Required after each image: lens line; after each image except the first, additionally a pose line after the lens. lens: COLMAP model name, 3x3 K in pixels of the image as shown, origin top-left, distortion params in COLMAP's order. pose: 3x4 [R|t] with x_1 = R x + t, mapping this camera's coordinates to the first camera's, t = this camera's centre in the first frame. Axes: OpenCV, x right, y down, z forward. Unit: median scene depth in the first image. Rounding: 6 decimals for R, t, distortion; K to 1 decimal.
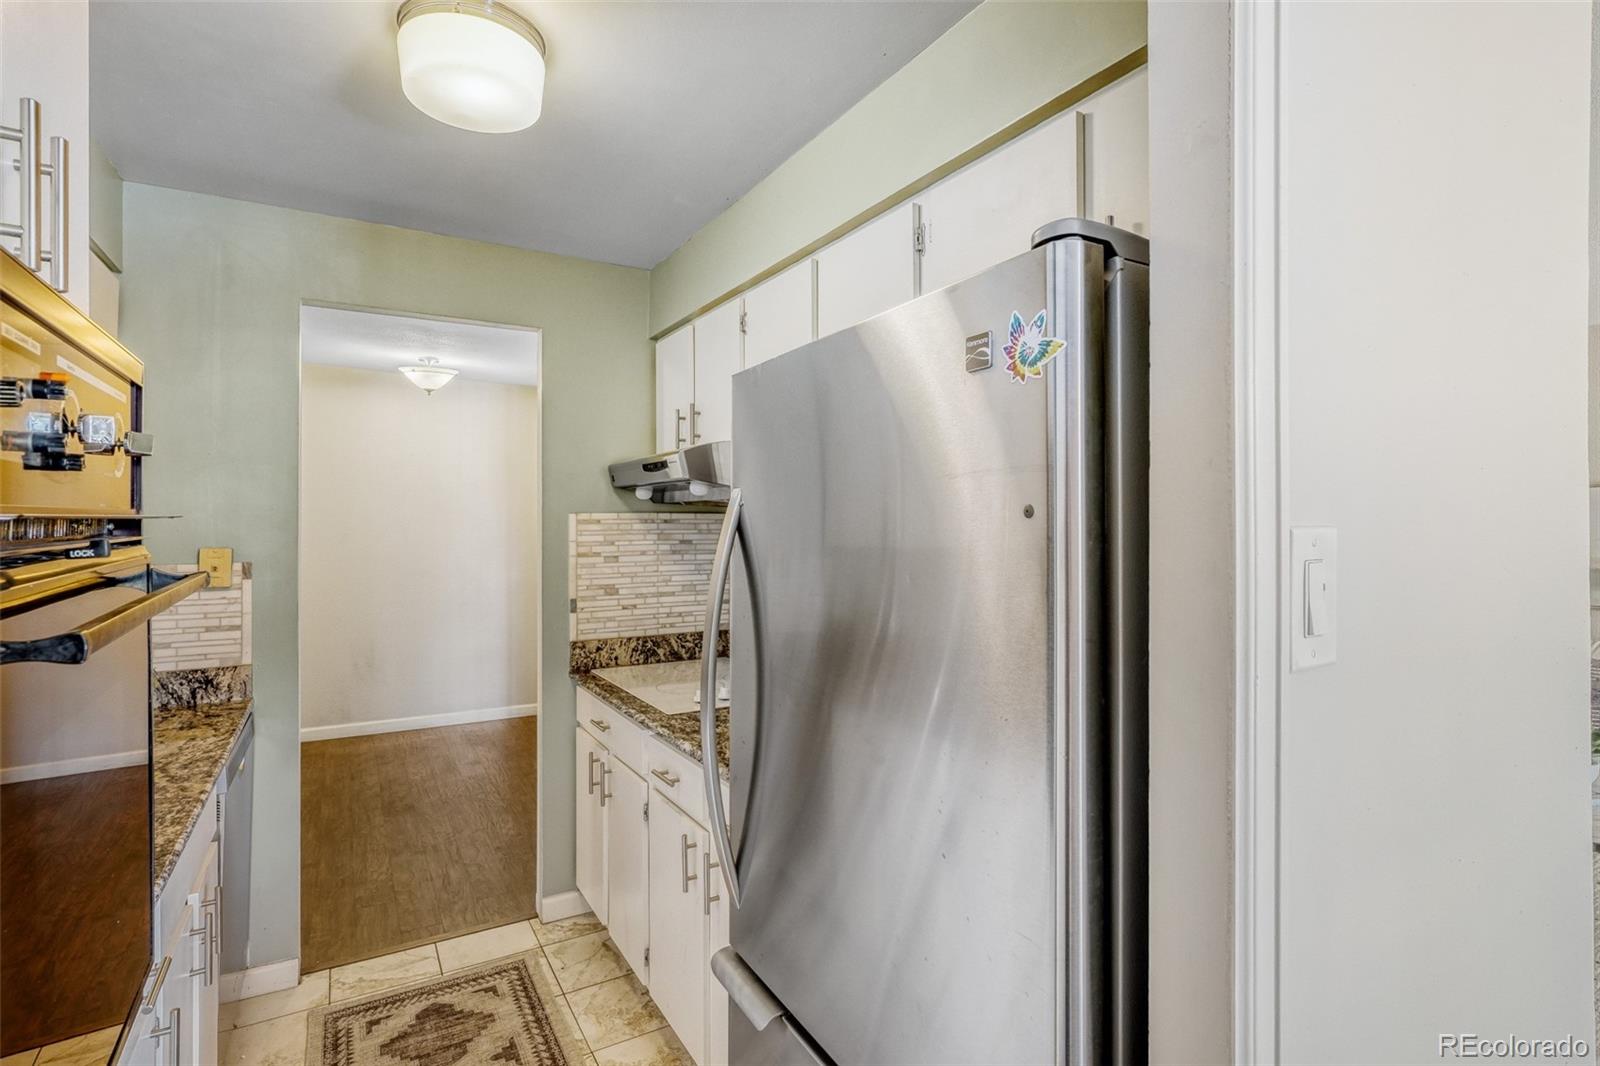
lens RADIAL K [[801.0, 0, 800.0], [0, 801.0, 533.0], [0, 0, 1]] dist [-0.021660, 0.000435]
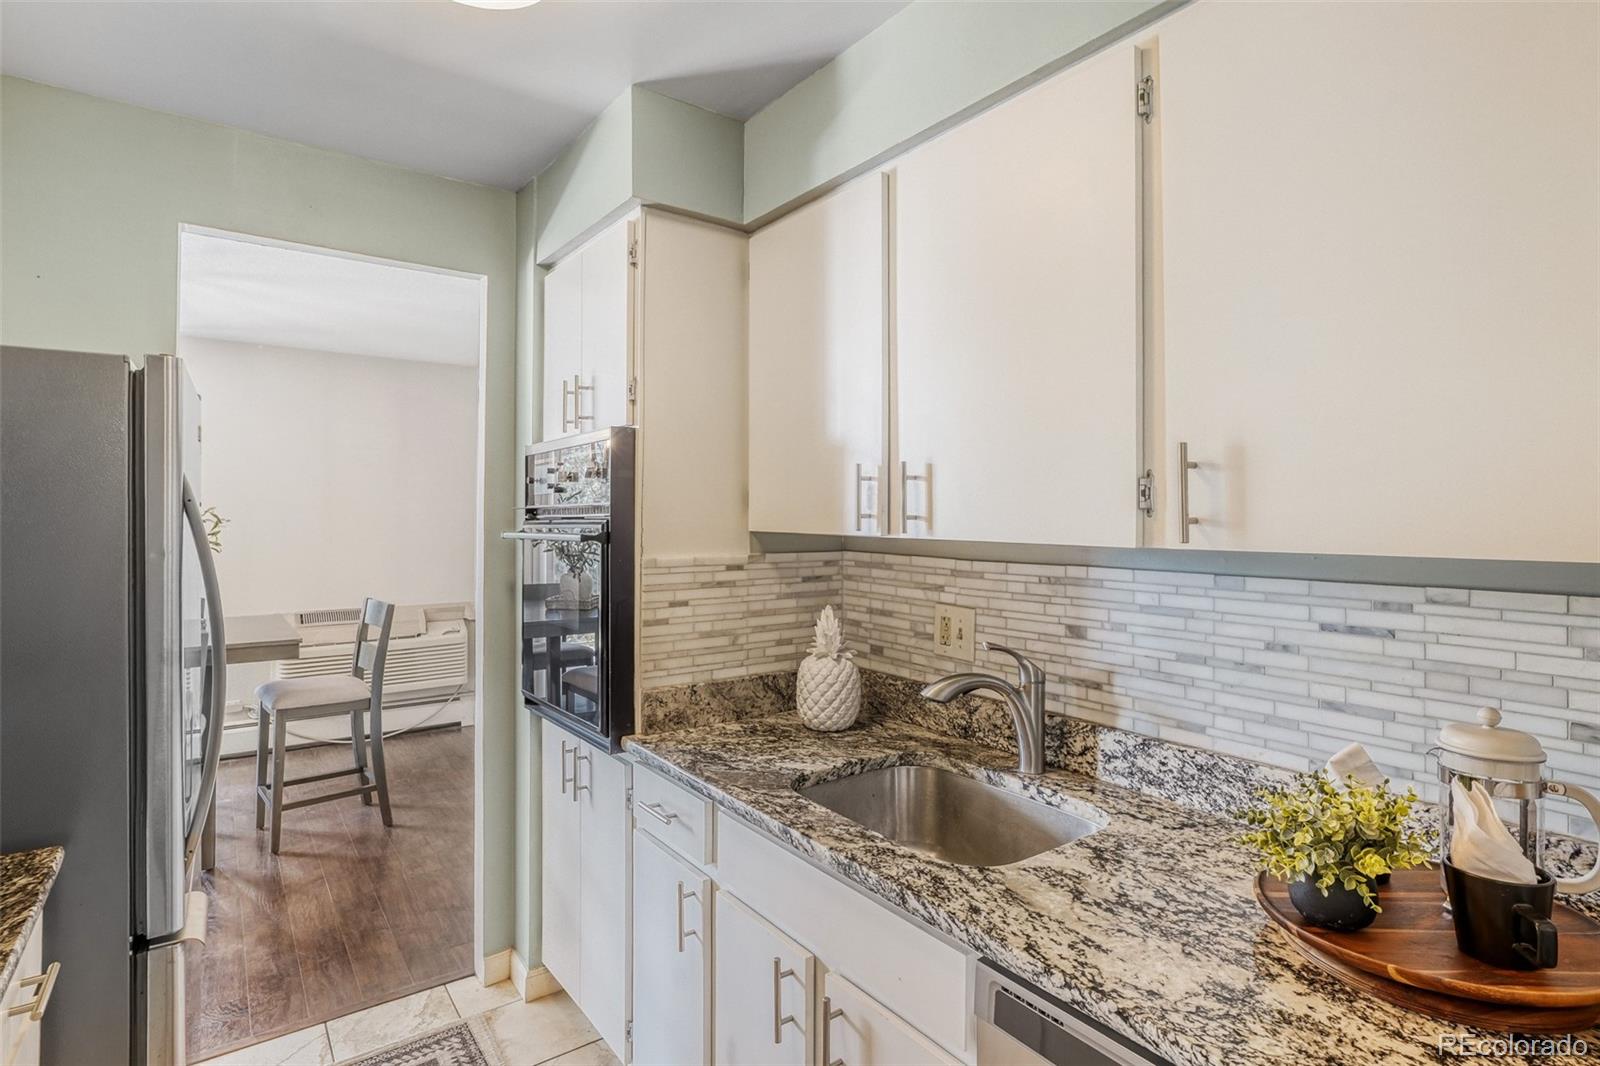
lens RADIAL K [[801.0, 0, 800.0], [0, 801.0, 533.0], [0, 0, 1]] dist [-0.021660, 0.000435]
pose [[0.995346, 0.008980, 0.095943, -0.194010], [-0.010160, 0.999879, 0.011809, 0.002321], [-0.095825, -0.012729, 0.995317, 0.318215]]
